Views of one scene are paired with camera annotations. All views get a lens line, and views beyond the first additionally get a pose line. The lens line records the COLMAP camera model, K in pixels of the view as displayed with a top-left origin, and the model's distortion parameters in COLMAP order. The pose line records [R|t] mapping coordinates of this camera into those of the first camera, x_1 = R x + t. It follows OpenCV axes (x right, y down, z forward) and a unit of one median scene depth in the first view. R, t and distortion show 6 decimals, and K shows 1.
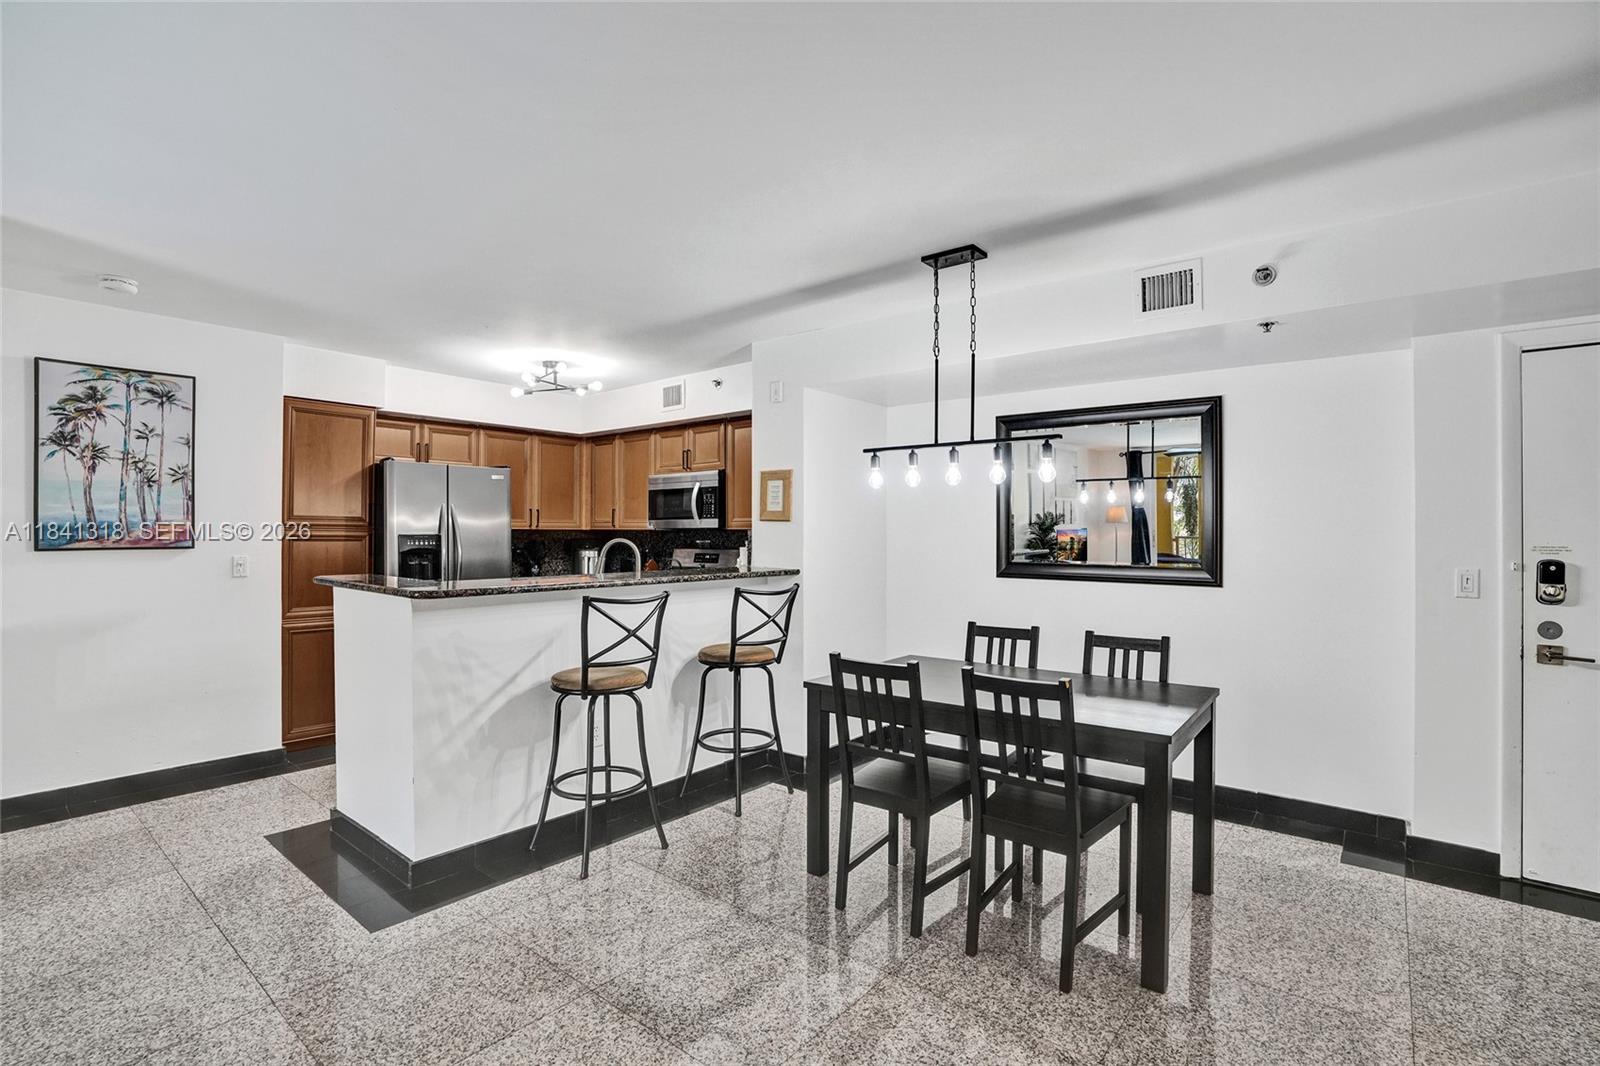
lens RADIAL K [[736.0, 0, 795.0], [0, 736.0, 528.0], [0, 0, 1]] dist [-0.065311, 0.028619]
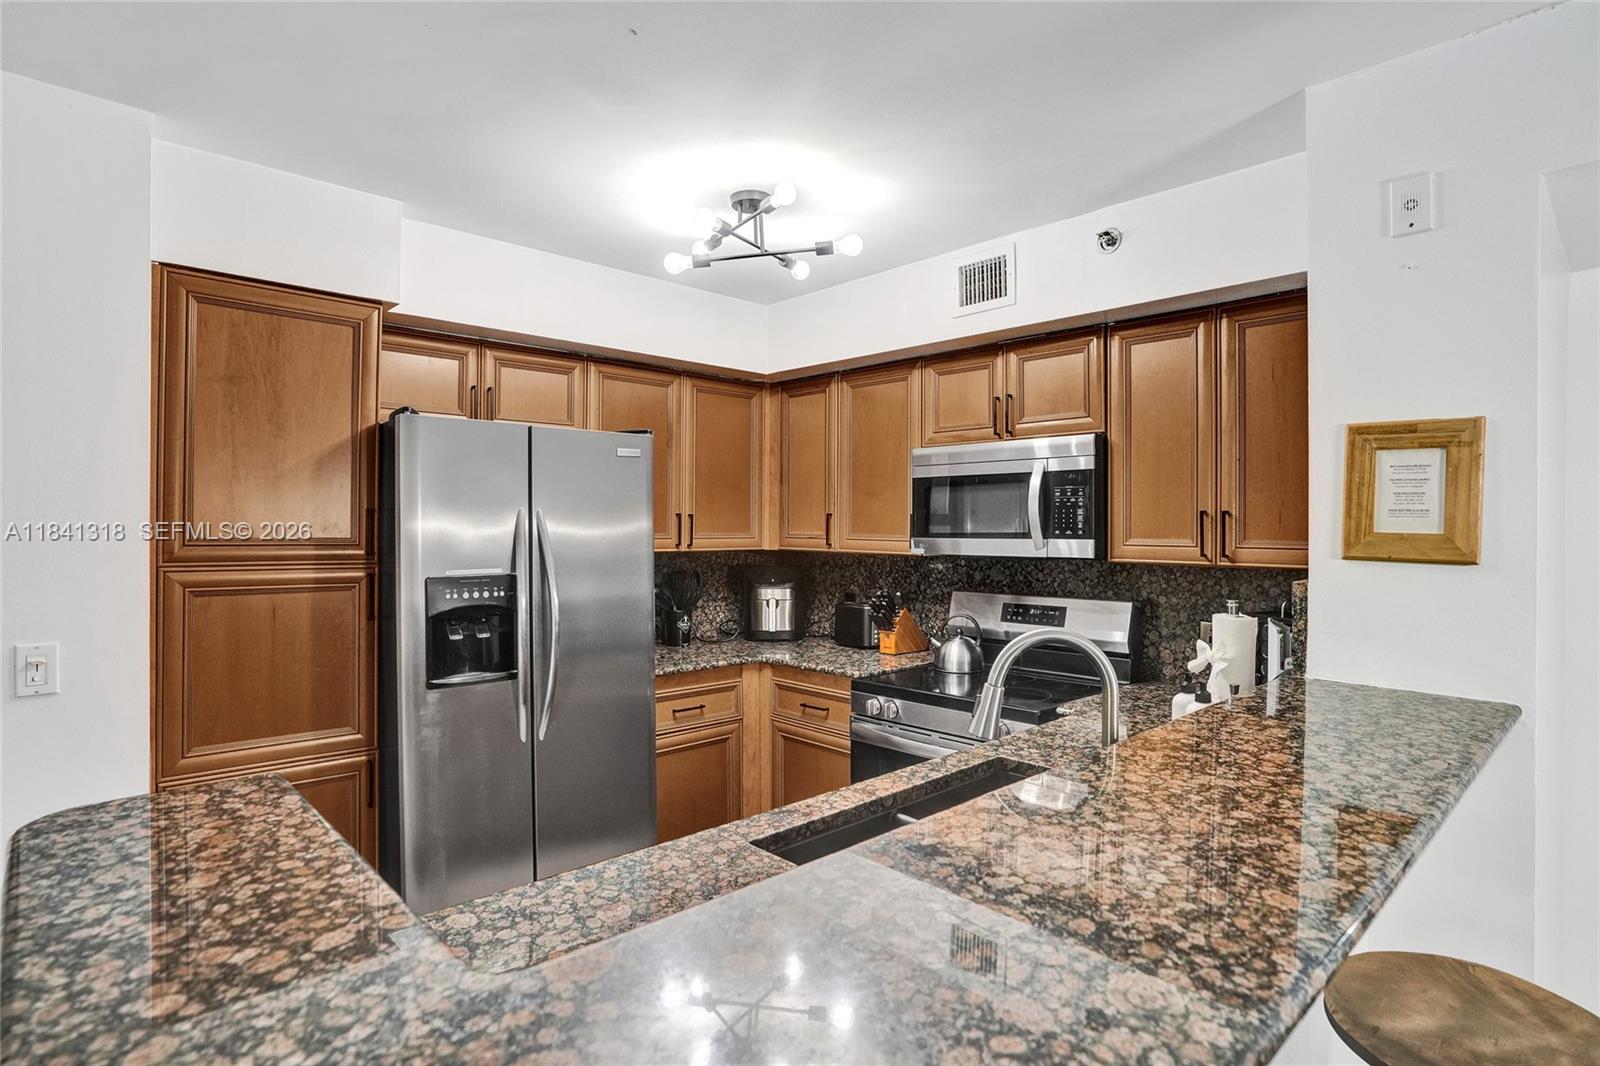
lens RADIAL K [[824.4, 0, 800.0], [0, 824.4, 533.0], [0, 0, 1]] dist [-0.041538, 0.001166]
pose [[0.991826, 0.003107, -0.127559, -0.281422], [-0.001272, 0.999895, 0.014462, -0.029991], [0.127590, -0.014182, 0.991726, 0.587745]]
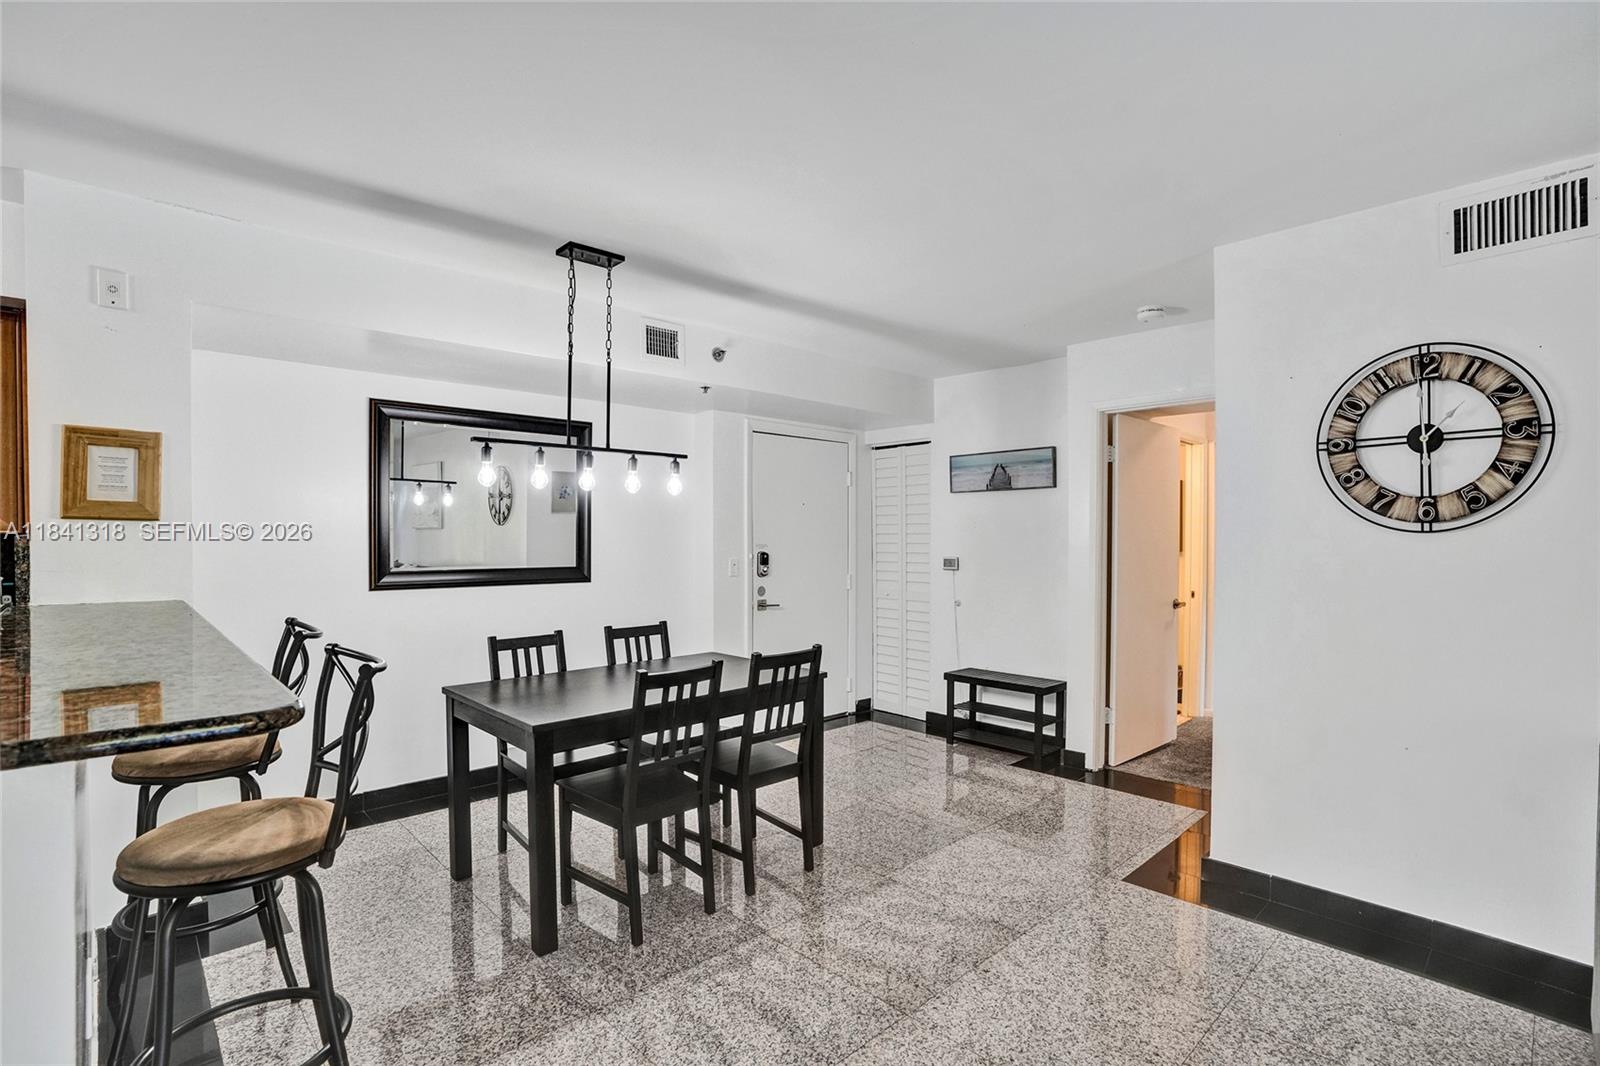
lens RADIAL K [[766.0, 0, 806.3], [0, 766.0, 537.1], [0, 0, 1]] dist [-0.068097, 0.031016]
pose [[0.131852, -0.005593, 0.991254, -0.533521], [-0.006827, 0.999955, 0.006550, -0.003351], [-0.991246, -0.007631, 0.131808, 0.410891]]
